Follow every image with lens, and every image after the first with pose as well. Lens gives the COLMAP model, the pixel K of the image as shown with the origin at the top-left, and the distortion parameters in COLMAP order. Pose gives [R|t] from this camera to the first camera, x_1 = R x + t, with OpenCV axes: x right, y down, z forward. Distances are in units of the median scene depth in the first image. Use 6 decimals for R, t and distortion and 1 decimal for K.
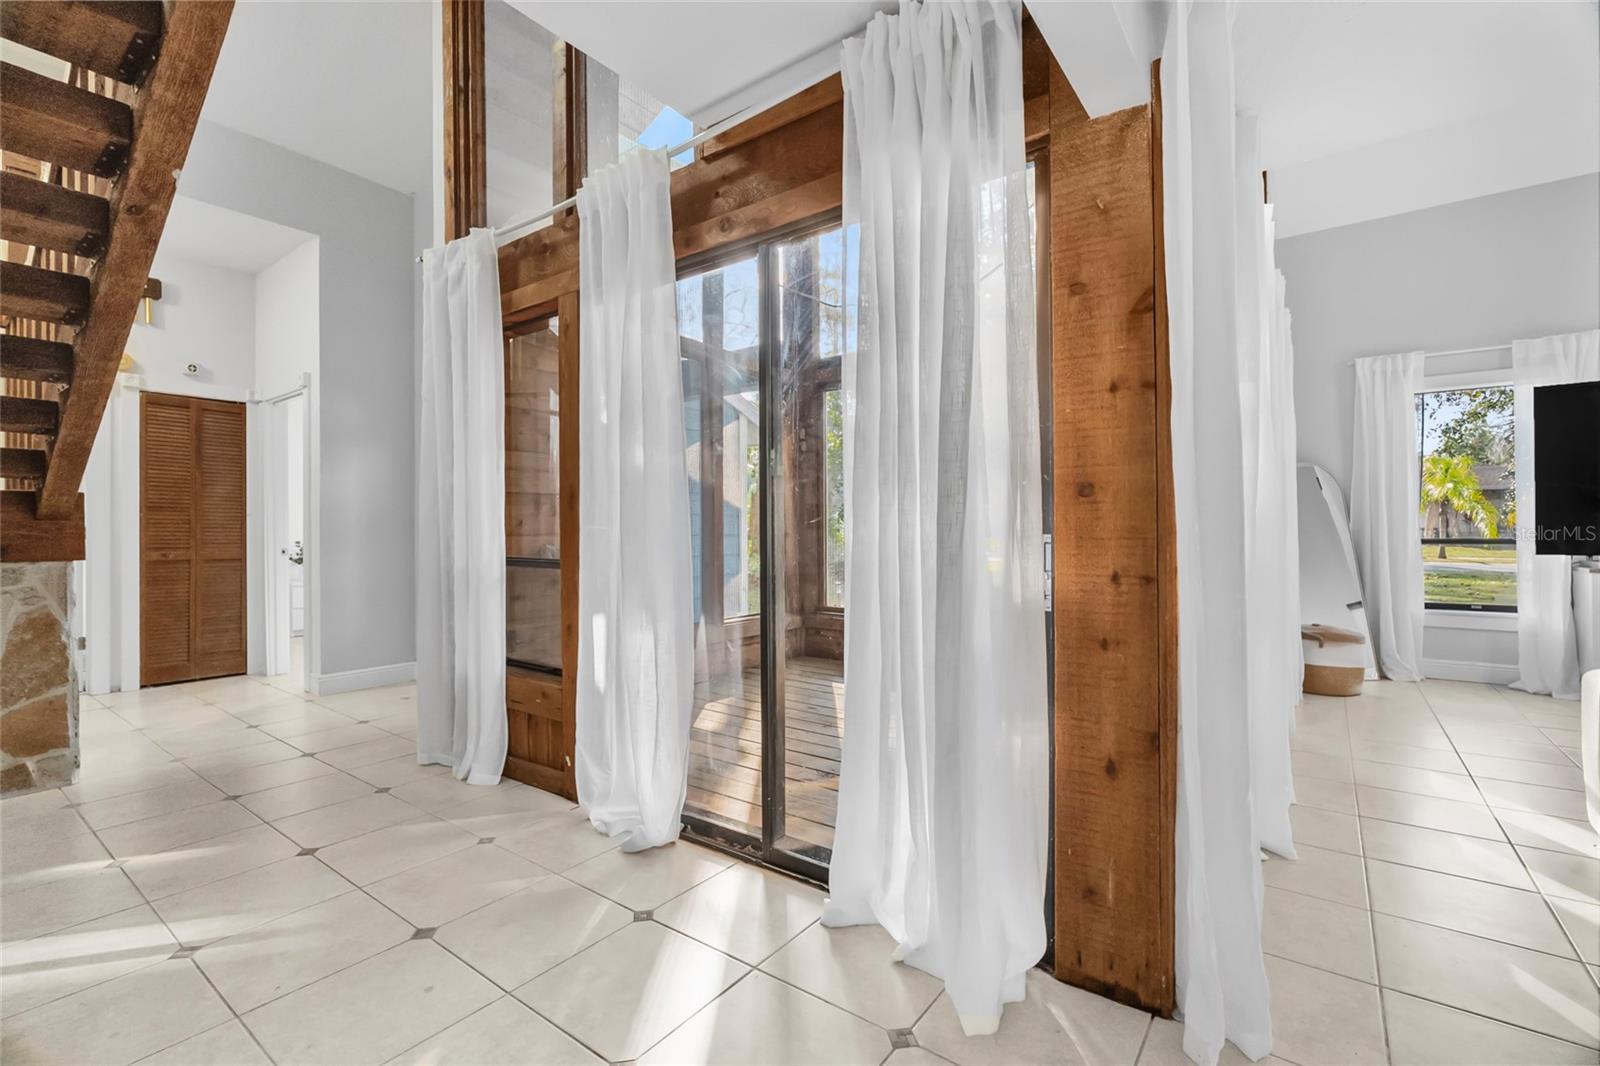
lens RADIAL K [[706.0, 0, 796.9], [0, 706.0, 526.4], [0, 0, 1]] dist [-0.012402, 0.001049]
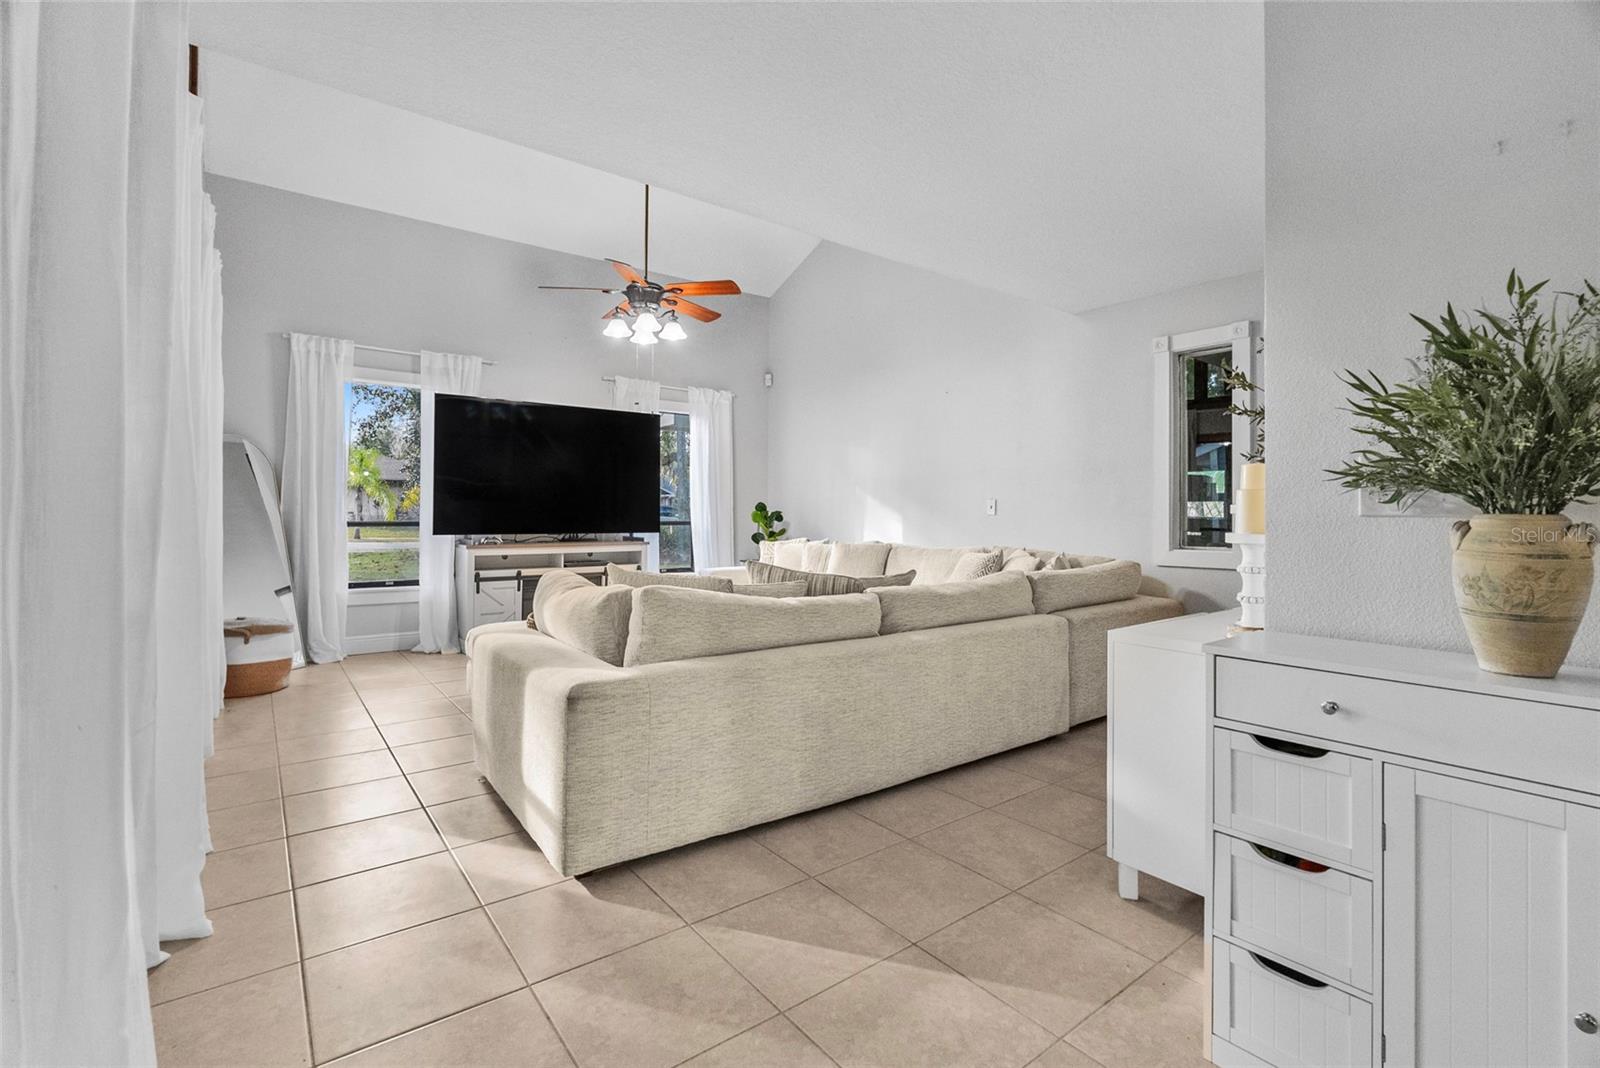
lens RADIAL K [[711.2, 0, 775.1], [0, 711.2, 504.1], [0, 0, 1]] dist [-0.002058, -0.000621]
pose [[0.286523, 0.020487, 0.957854, 0.069789], [-0.013846, 0.999755, -0.017242, 0.001239], [-0.957973, -0.008322, 0.286737, 0.095971]]
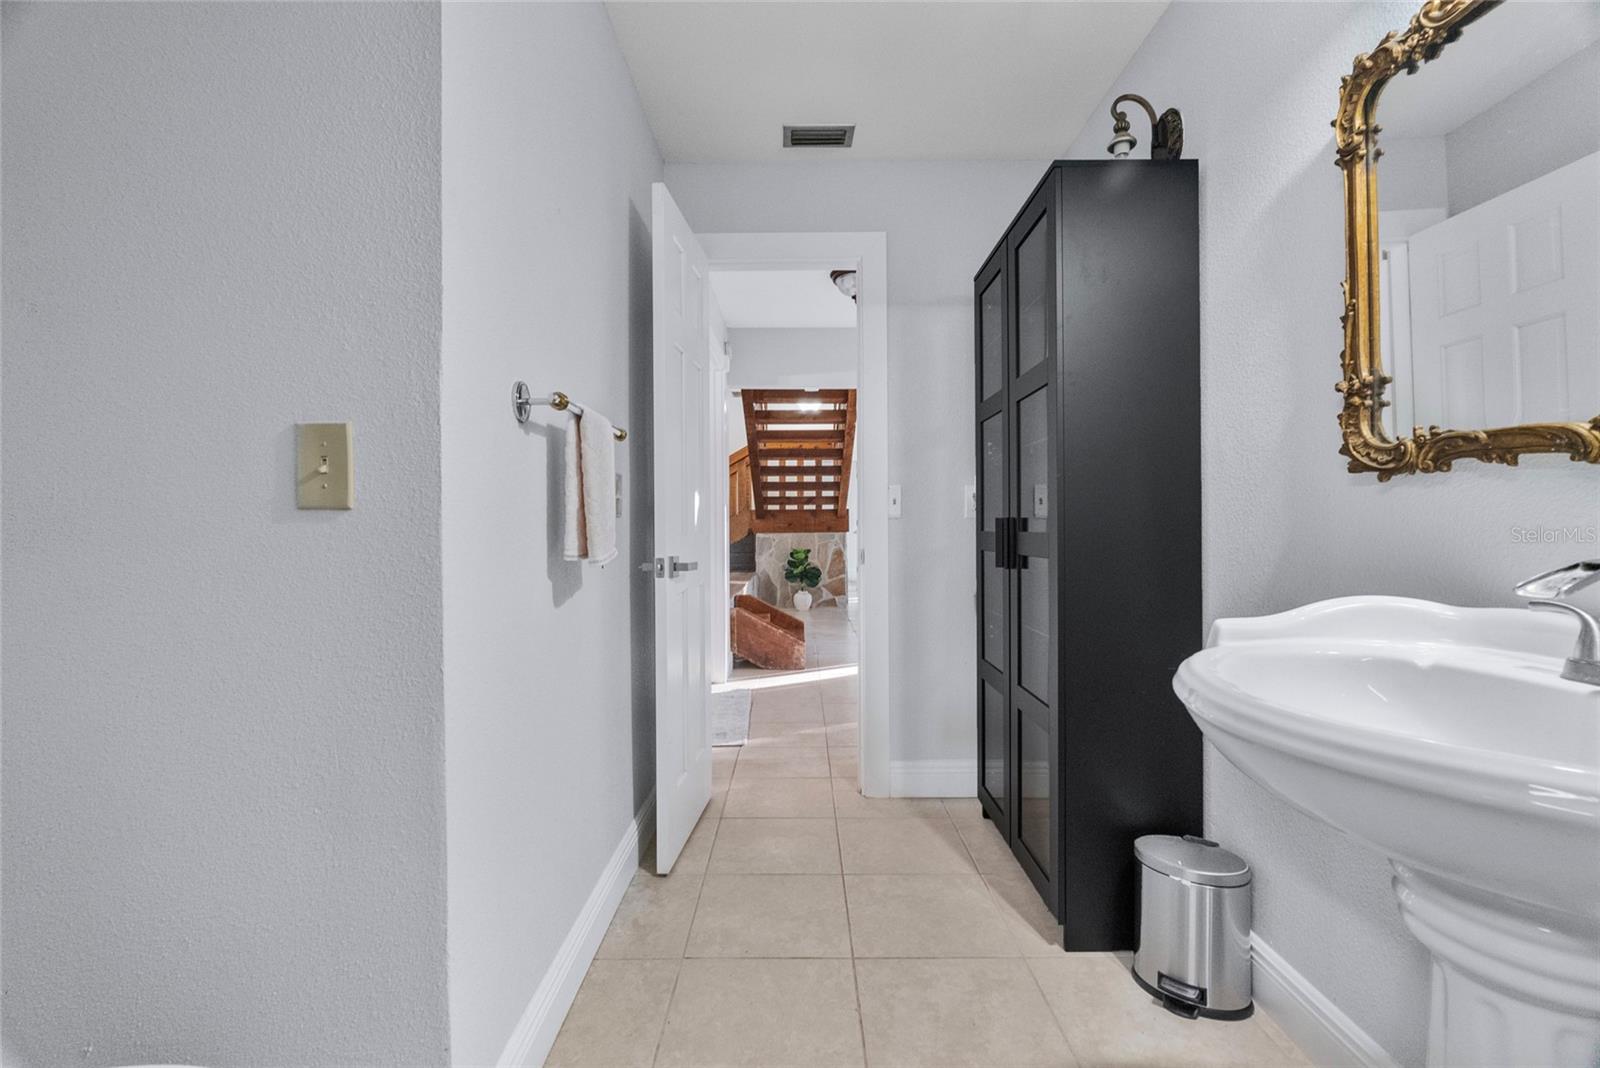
lens RADIAL K [[706.0, 0, 796.9], [0, 706.0, 527.4], [0, 0, 1]] dist [-0.012402, 0.001049]
pose [[0.596623, 0.005212, -0.802505, 0.755215], [0.008669, 0.999879, 0.012939, -0.006070], [0.802475, -0.014676, 0.596505, -0.579049]]
